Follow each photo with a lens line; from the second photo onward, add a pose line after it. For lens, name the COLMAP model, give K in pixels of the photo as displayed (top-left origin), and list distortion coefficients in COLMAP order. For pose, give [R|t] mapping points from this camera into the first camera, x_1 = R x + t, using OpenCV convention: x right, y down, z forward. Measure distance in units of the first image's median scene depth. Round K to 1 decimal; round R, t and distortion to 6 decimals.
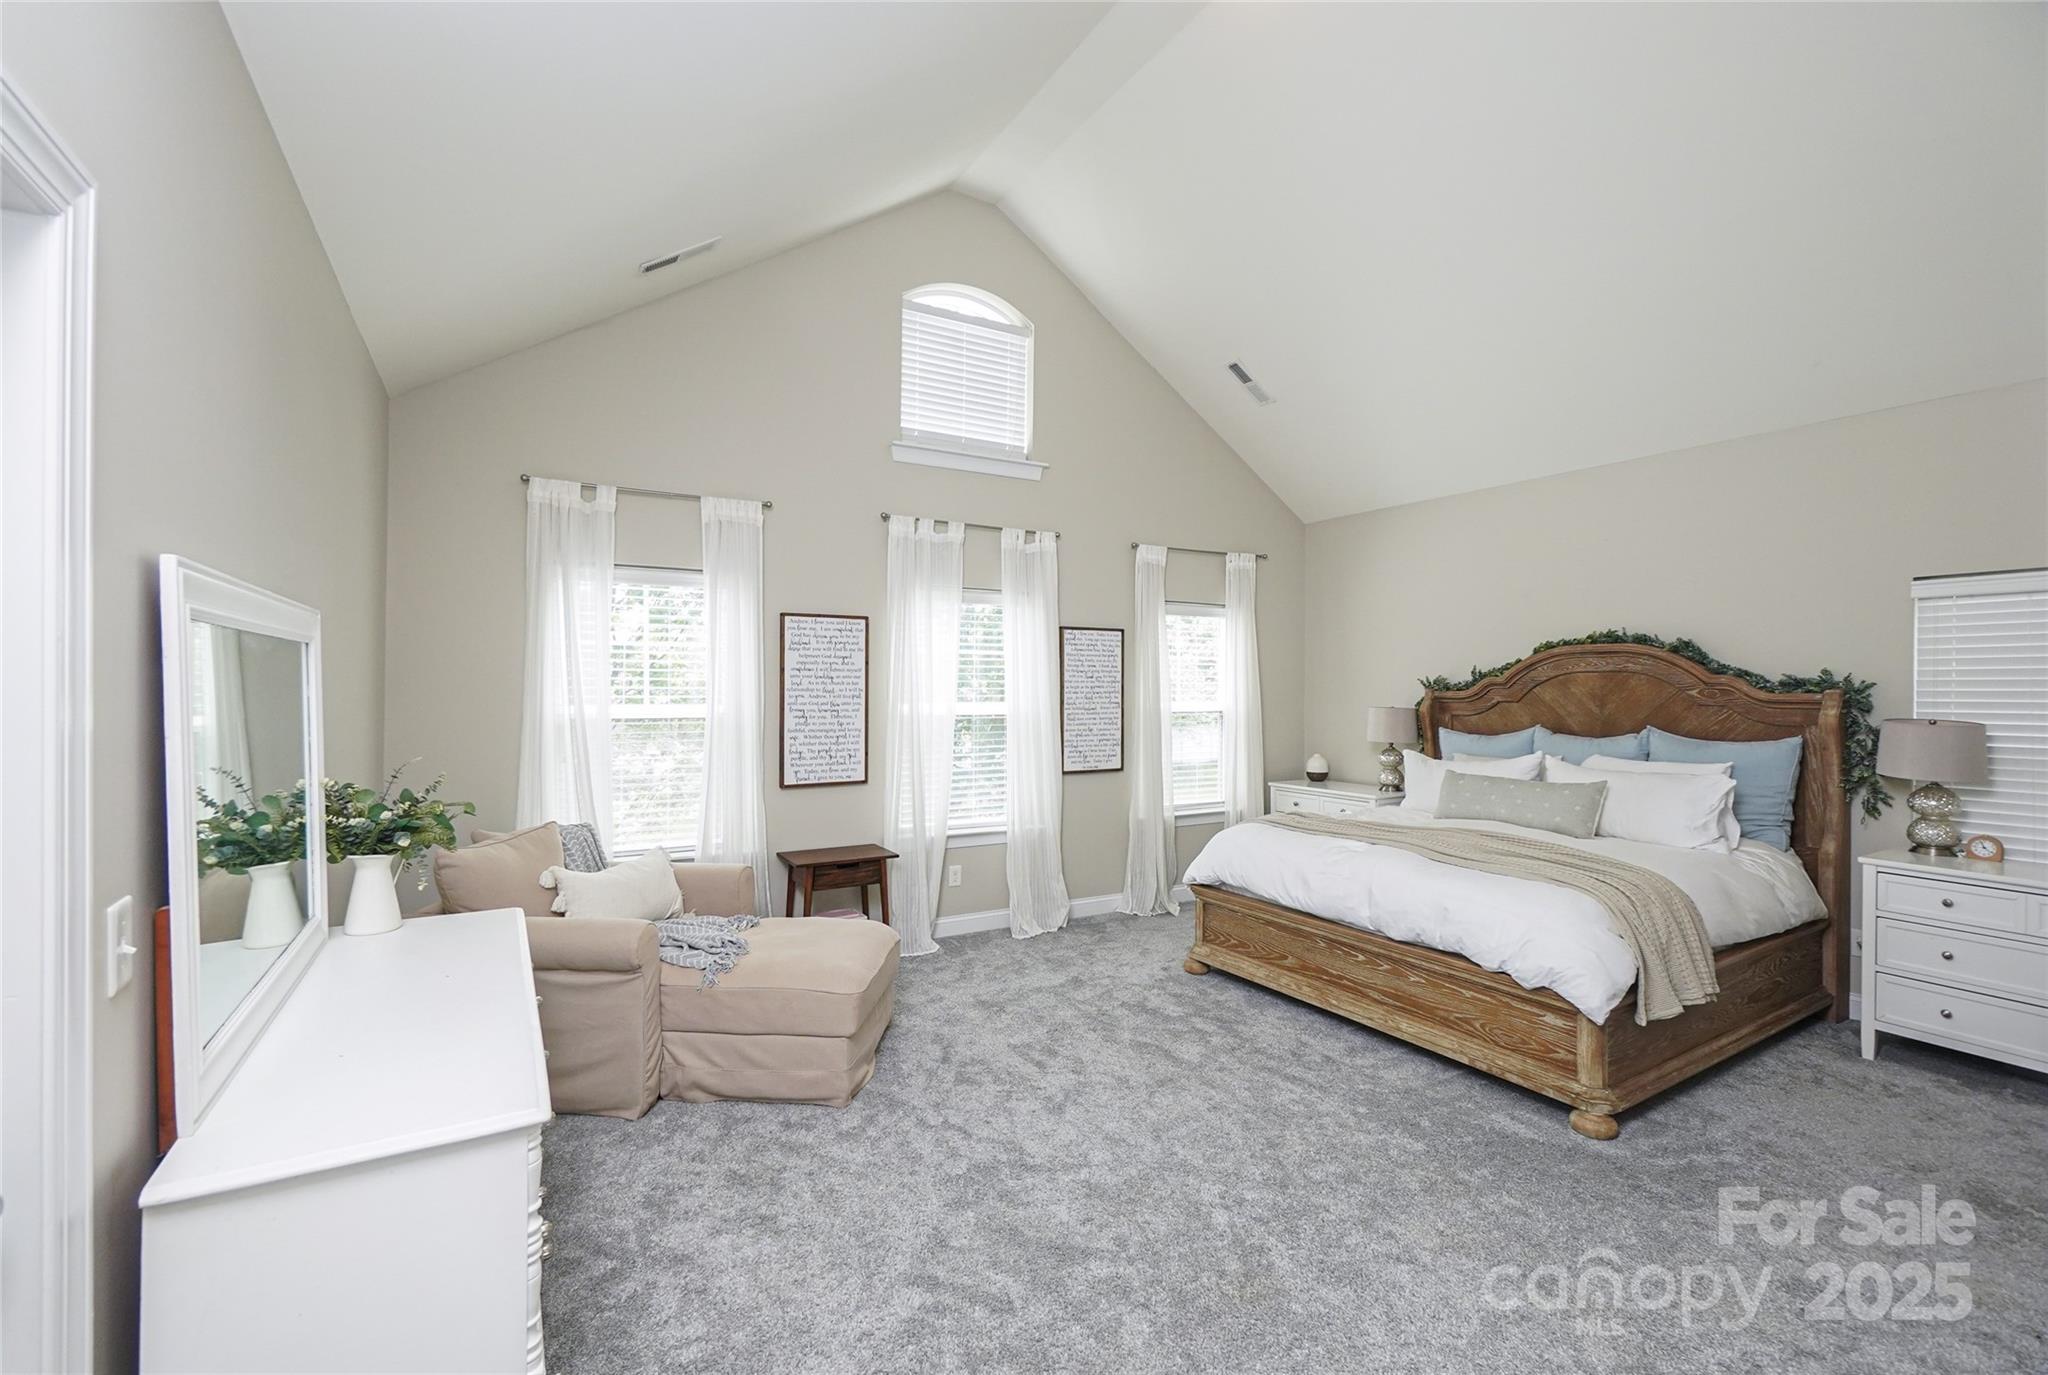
lens RADIAL K [[901.3, 0, 1030.9], [0, 901.3, 690.3], [0, 0, 1]] dist [-0.003633, 0.000599]
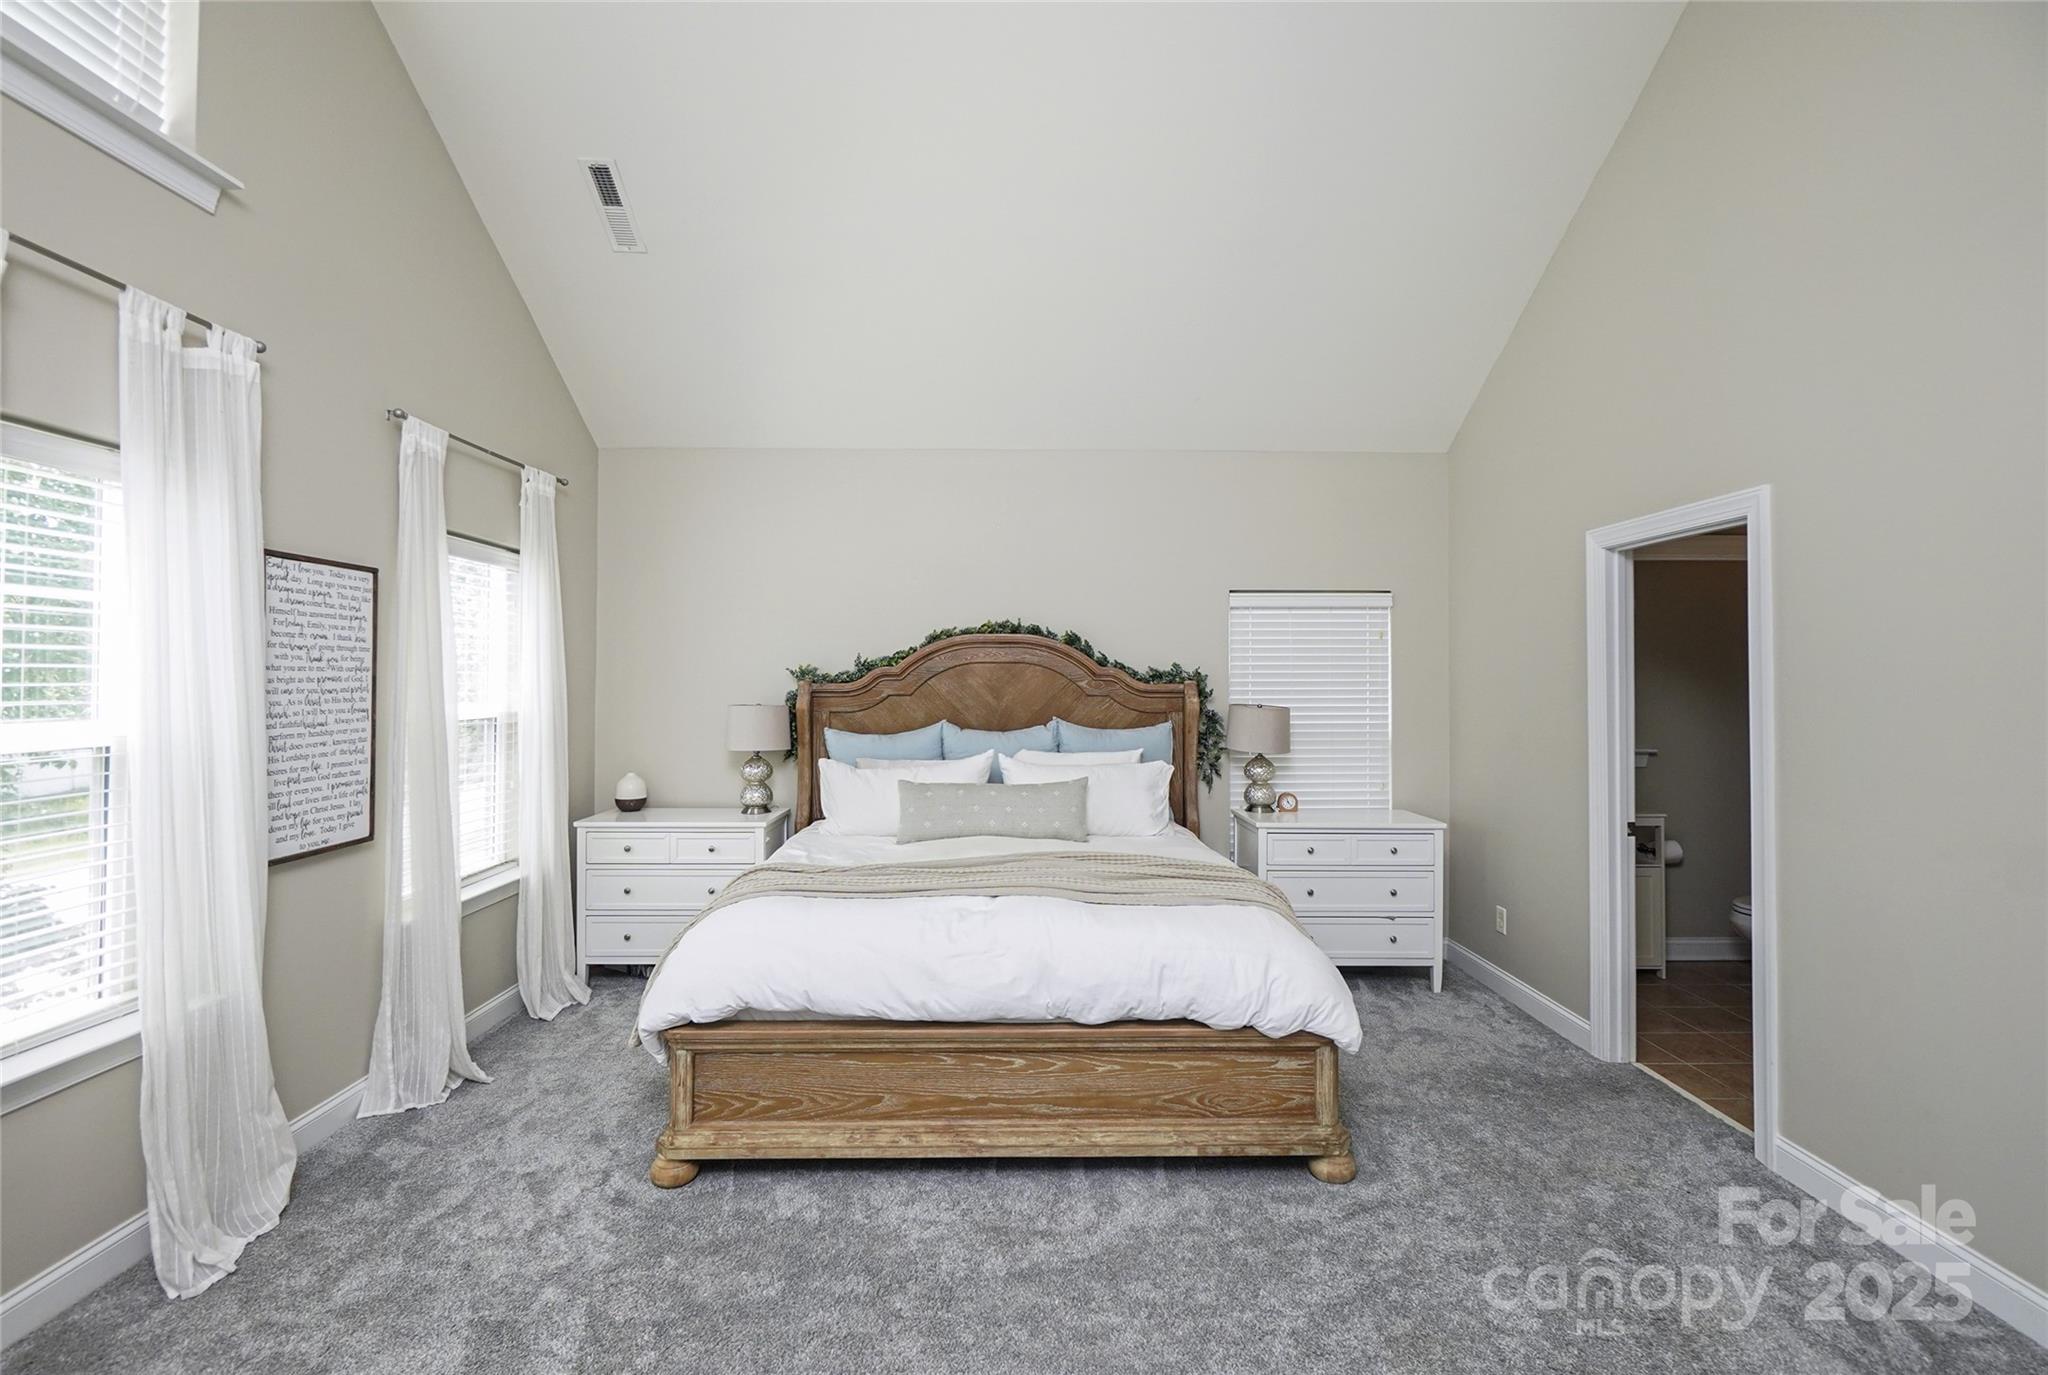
lens RADIAL K [[901.3, 0, 1021.8], [0, 901.3, 667.3], [0, 0, 1]] dist [-0.003633, 0.000599]
pose [[0.503360, 0.009252, 0.864027, -0.205388], [0.003932, 0.999908, -0.012998, -0.003357], [-0.864068, 0.009940, 0.503277, 0.532965]]
